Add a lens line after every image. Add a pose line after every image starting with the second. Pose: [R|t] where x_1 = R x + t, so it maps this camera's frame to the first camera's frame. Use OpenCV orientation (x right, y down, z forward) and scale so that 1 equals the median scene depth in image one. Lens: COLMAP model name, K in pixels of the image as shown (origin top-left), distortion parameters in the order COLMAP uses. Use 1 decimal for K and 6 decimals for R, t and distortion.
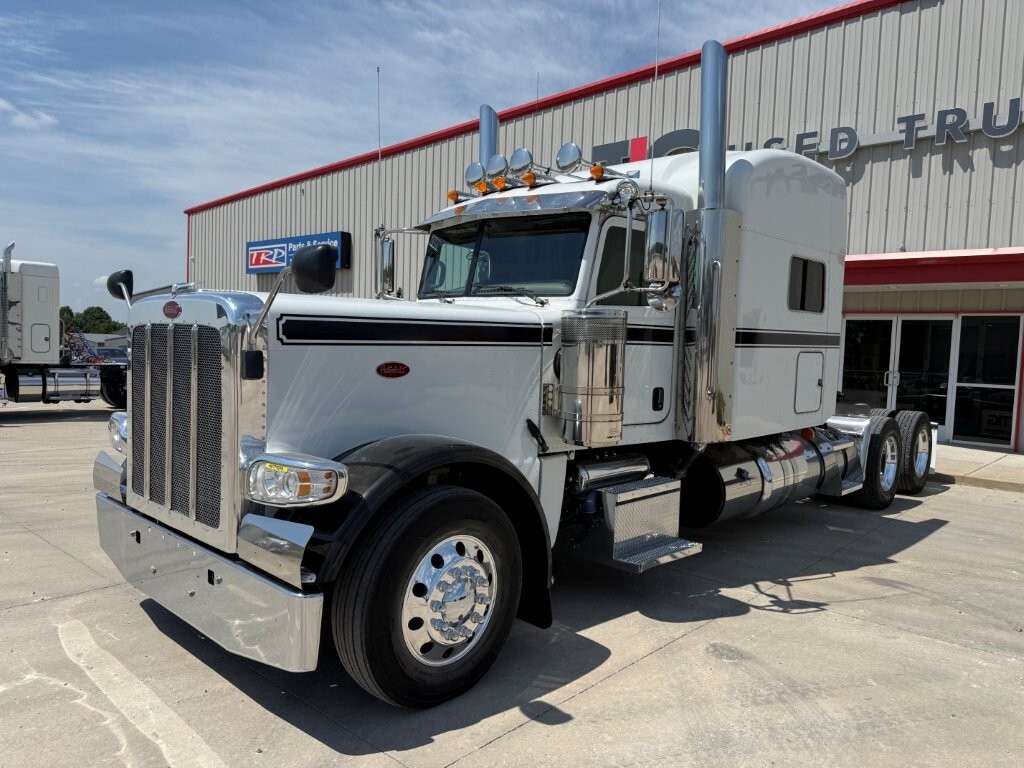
lens RADIAL K [[713.8, 0, 512.0], [0, 713.8, 384.0], [0, 0, 1]] dist [0.051558, 0.000677]
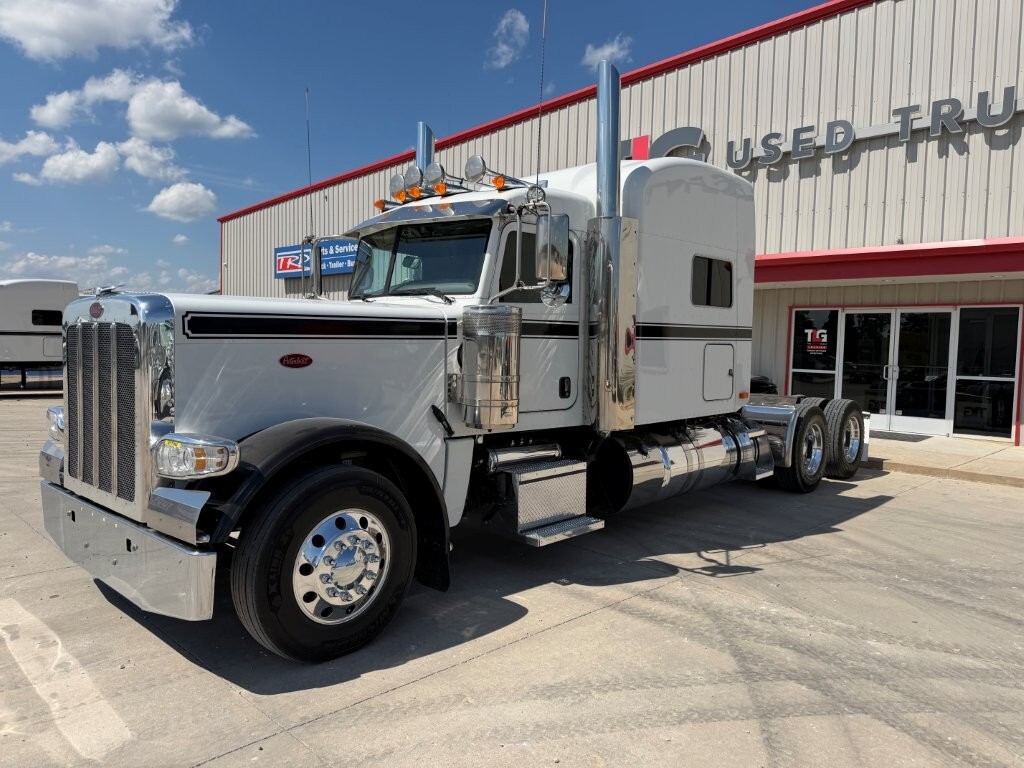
lens RADIAL K [[721.7, 0, 512.0], [0, 721.7, 384.0], [0, 0, 1]] dist [0.067742, -0.003391]
pose [[0.998133, -0.008967, -0.060422, 0.189008], [0.008833, 0.999958, -0.002495, 0.017085], [0.060442, 0.001957, 0.998170, -0.100581]]
